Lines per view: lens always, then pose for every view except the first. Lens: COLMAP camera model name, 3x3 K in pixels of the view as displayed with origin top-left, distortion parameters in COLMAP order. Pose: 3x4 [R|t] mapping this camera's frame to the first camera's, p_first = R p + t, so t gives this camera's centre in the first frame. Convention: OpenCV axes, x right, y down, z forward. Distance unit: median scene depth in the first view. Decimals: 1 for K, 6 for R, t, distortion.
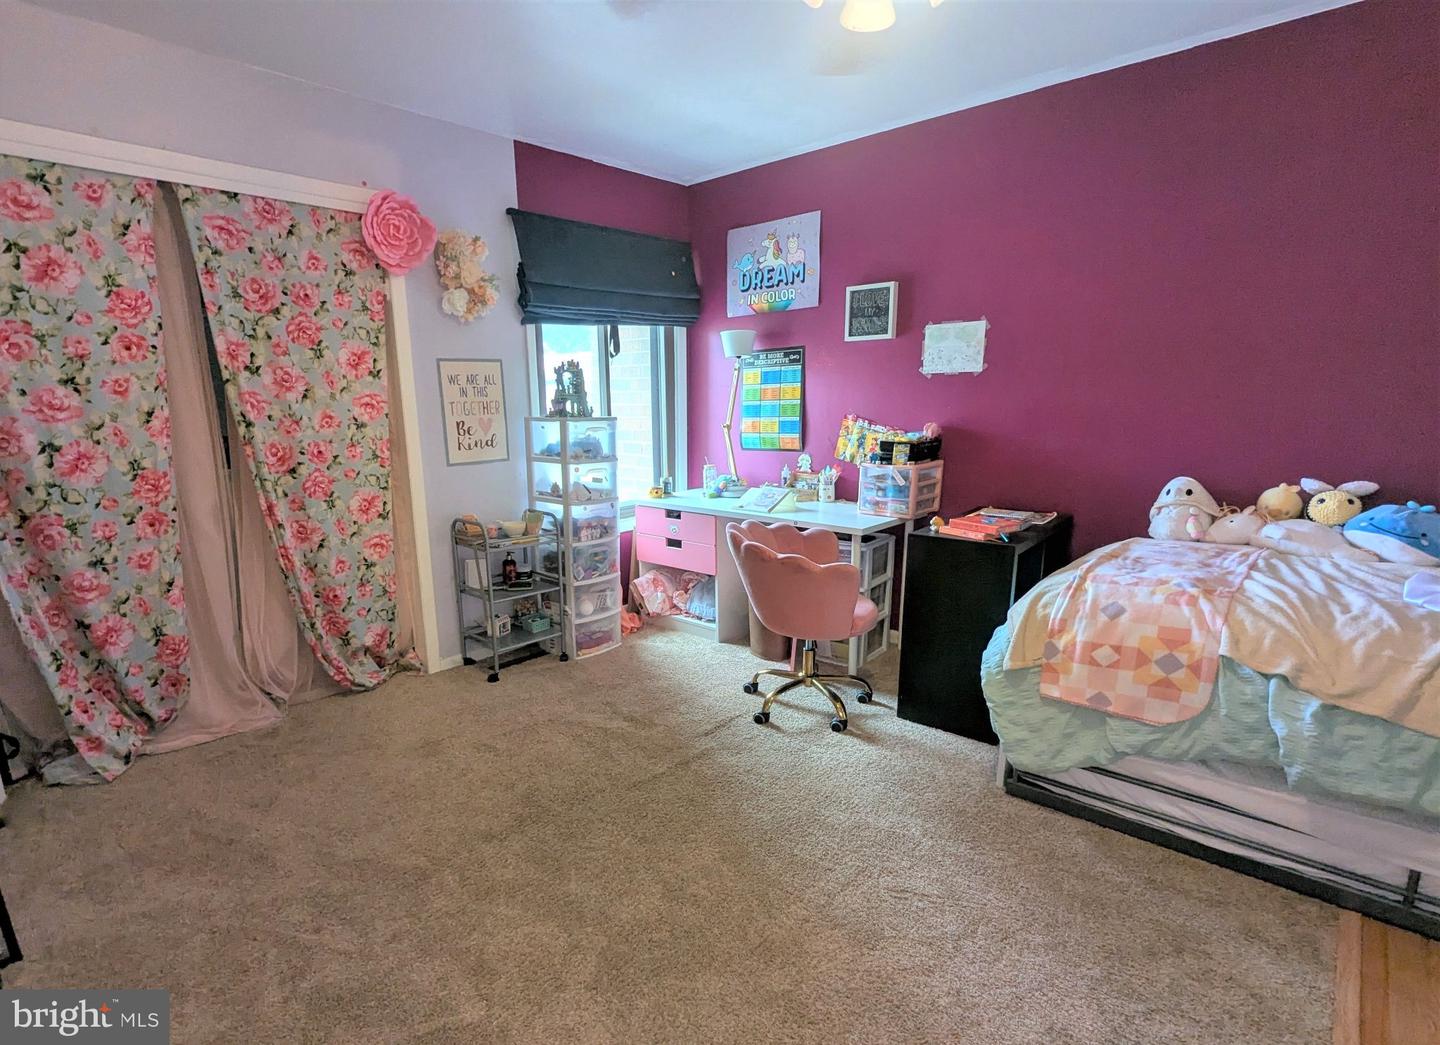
lens RADIAL K [[666.2, 0, 721.0], [0, 666.2, 535.6], [0, 0, 1]] dist [-0.000303, -0.001968]
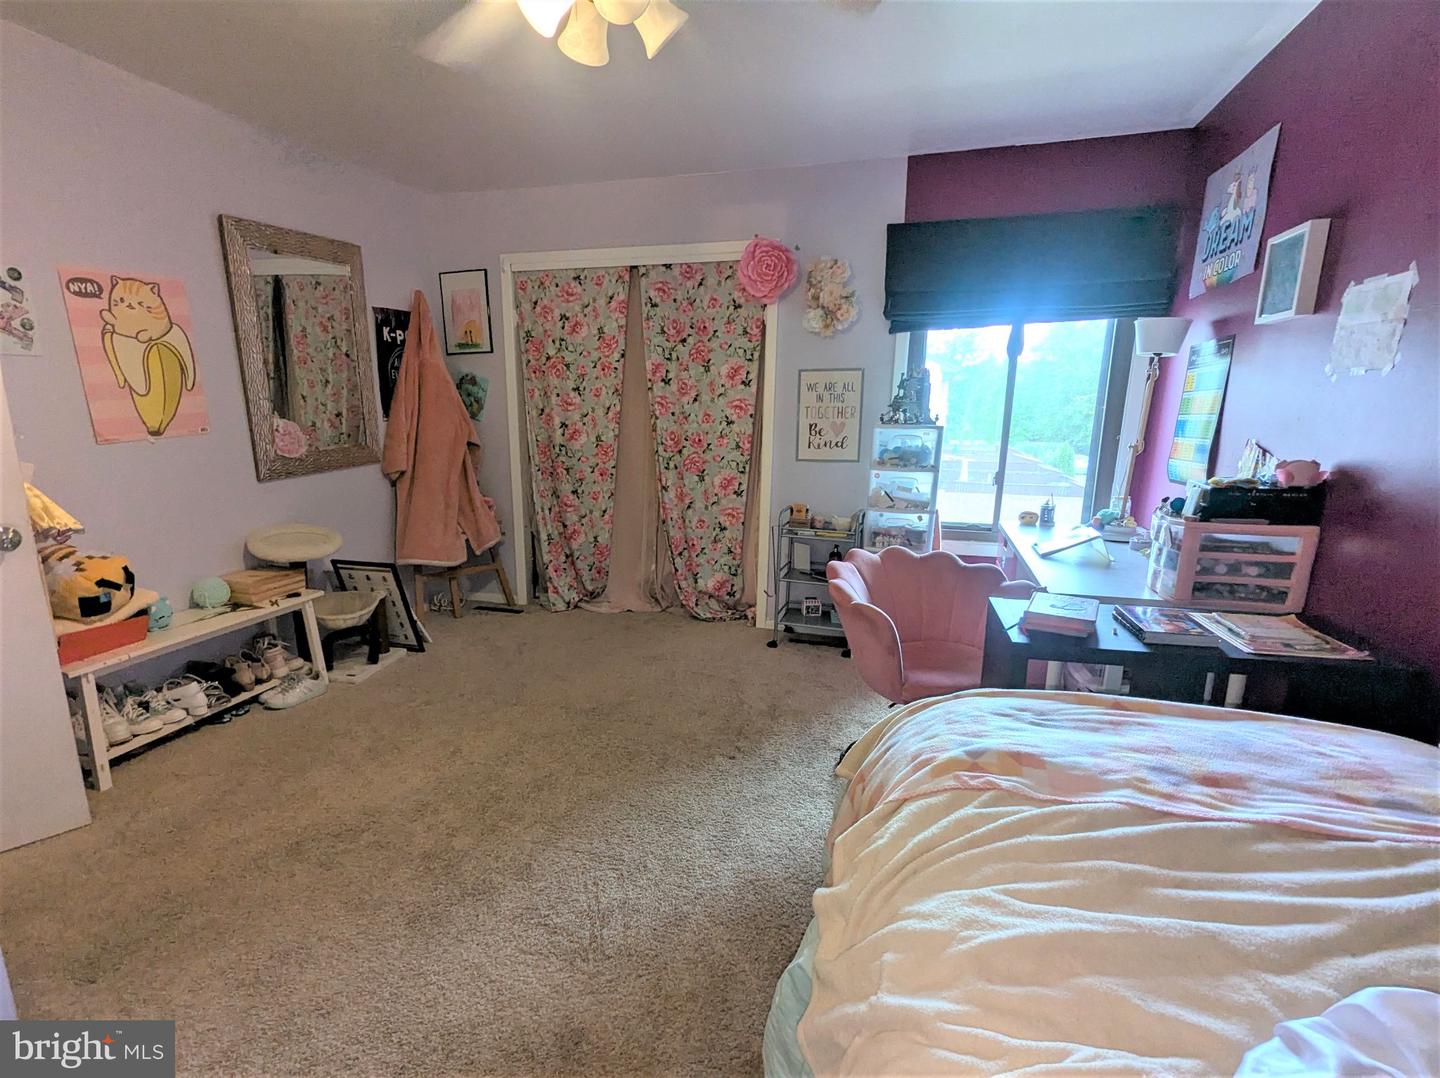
lens RADIAL K [[685.2, 0, 718.4], [0, 685.2, 541.1], [0, 0, 1]] dist [-0.002505, 0.000220]
pose [[0.499415, 0.186361, -0.846082, 0.651033], [-0.192948, 0.975988, 0.101083, -0.070467], [0.844604, 0.112767, 0.523381, 0.306358]]
